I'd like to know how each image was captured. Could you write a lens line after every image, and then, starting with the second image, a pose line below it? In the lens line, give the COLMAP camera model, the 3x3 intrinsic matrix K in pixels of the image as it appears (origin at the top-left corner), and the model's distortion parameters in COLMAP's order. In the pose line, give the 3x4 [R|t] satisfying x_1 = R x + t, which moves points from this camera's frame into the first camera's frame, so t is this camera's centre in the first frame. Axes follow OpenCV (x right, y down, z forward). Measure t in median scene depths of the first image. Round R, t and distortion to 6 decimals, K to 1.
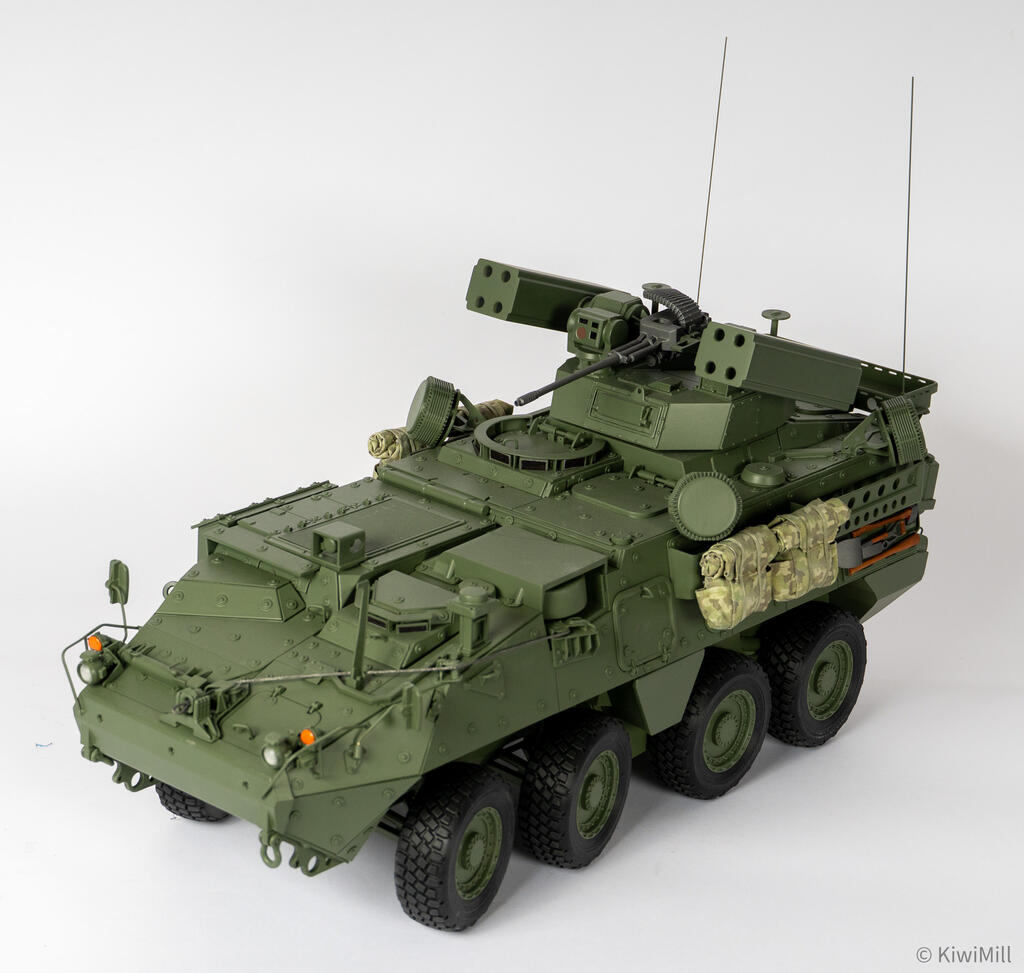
lens RADIAL K [[2976.7, 0, 473.2], [0, 2976.7, 486.4], [0, 0, 1]] dist [-0.003926, -0.424817]
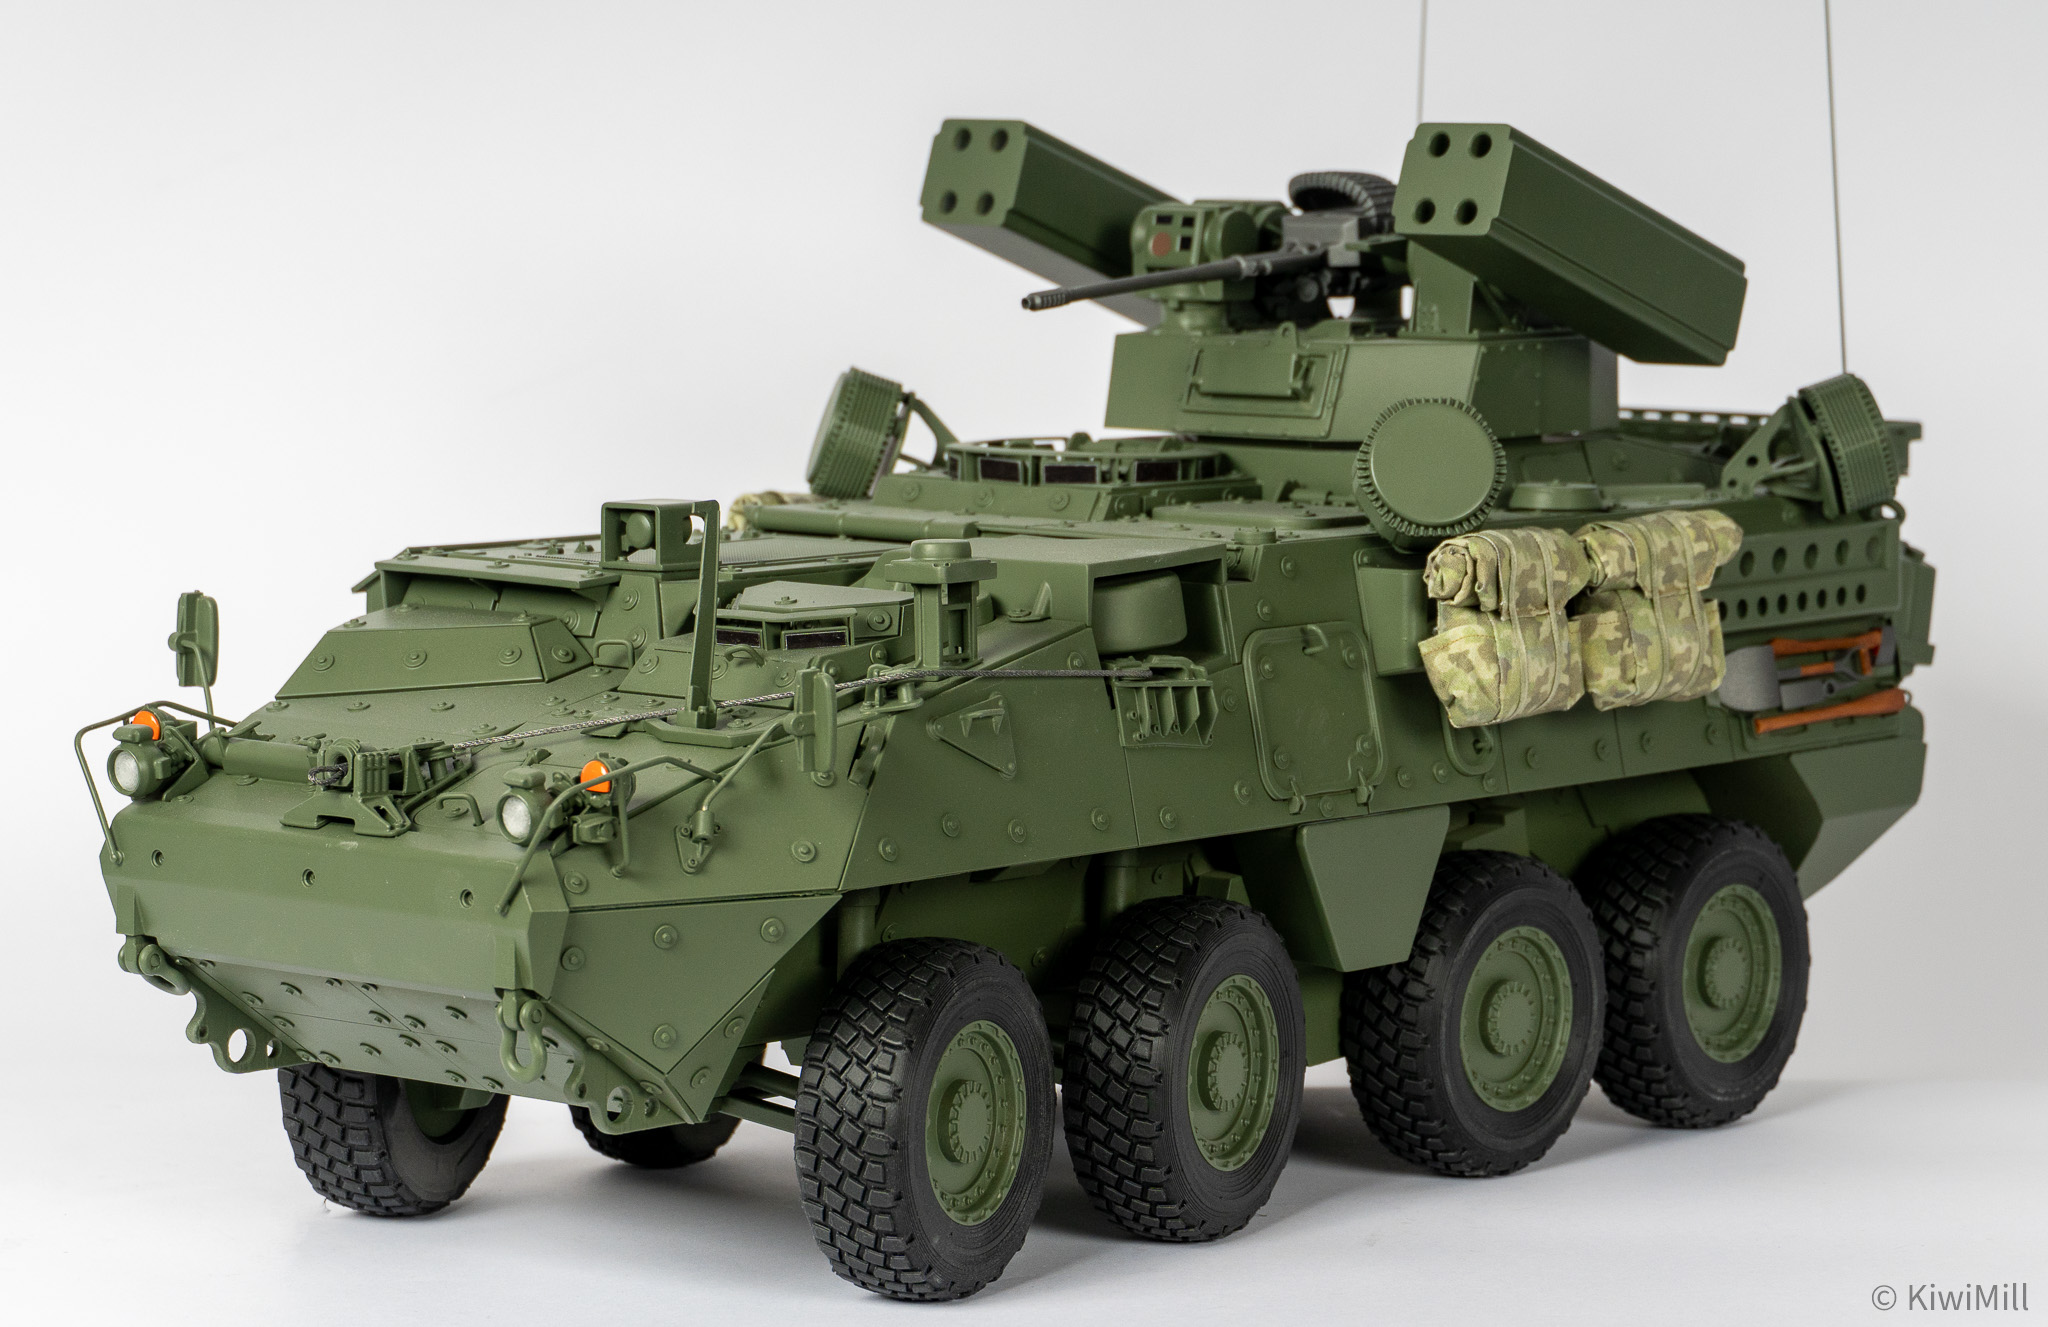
lens RADIAL K [[6524.7, 0, 1024.0], [0, 6524.7, 663.5], [0, 0, 1]] dist [0.002734, 0.419271]
pose [[0.999095, -0.042468, 0.002429, 0.009479], [0.041698, 0.966502, -0.253248, 0.299385], [0.008408, 0.253120, 0.967398, -0.002091]]
